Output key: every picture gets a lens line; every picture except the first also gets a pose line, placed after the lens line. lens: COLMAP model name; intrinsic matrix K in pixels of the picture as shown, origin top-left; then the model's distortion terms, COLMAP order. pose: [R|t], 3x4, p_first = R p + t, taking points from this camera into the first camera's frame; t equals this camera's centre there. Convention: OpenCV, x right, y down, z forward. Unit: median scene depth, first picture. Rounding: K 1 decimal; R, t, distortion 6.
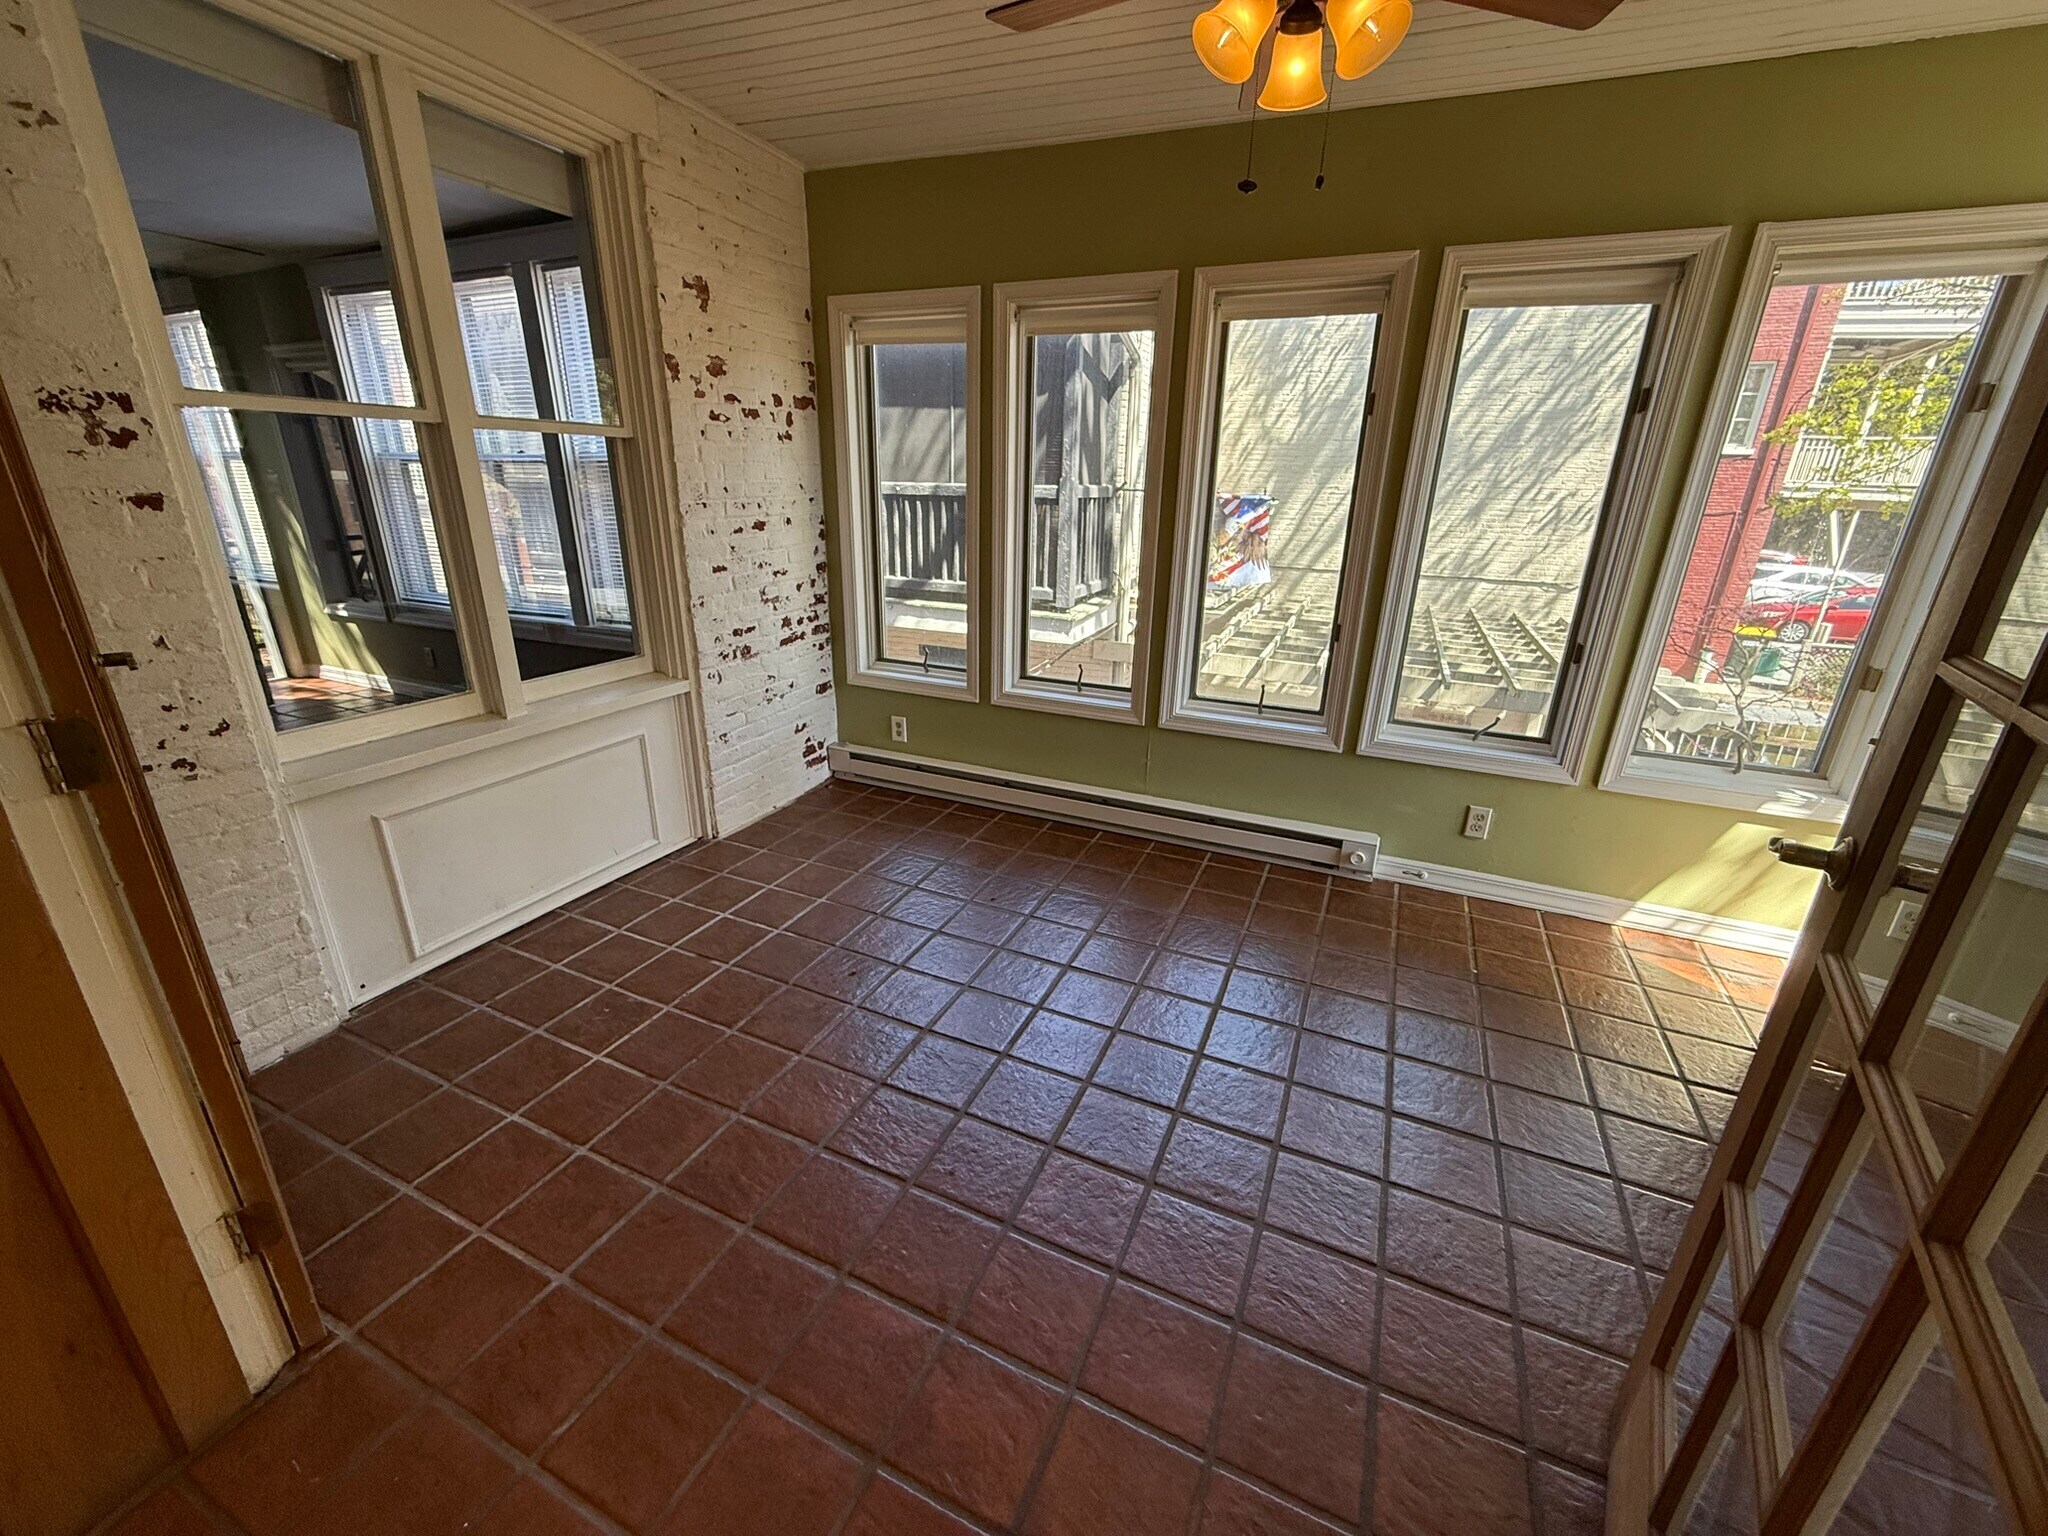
lens RADIAL K [[816.2, 0, 1024.0], [0, 816.2, 768.0], [0, 0, 1]] dist [0.001436, -0.000334]
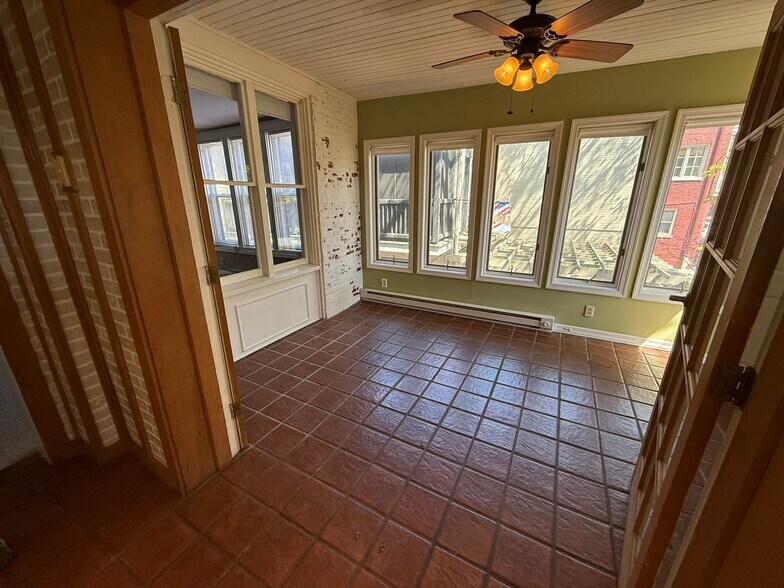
lens RADIAL K [[312.5, 0, 392.0], [0, 312.5, 294.0], [0, 0, 1]] dist [0.001436, -0.000334]
pose [[0.997786, -0.004836, -0.066329, -0.062465], [0.002284, 0.999257, -0.038487, 0.042668], [0.066465, 0.038250, 0.997055, -0.140665]]
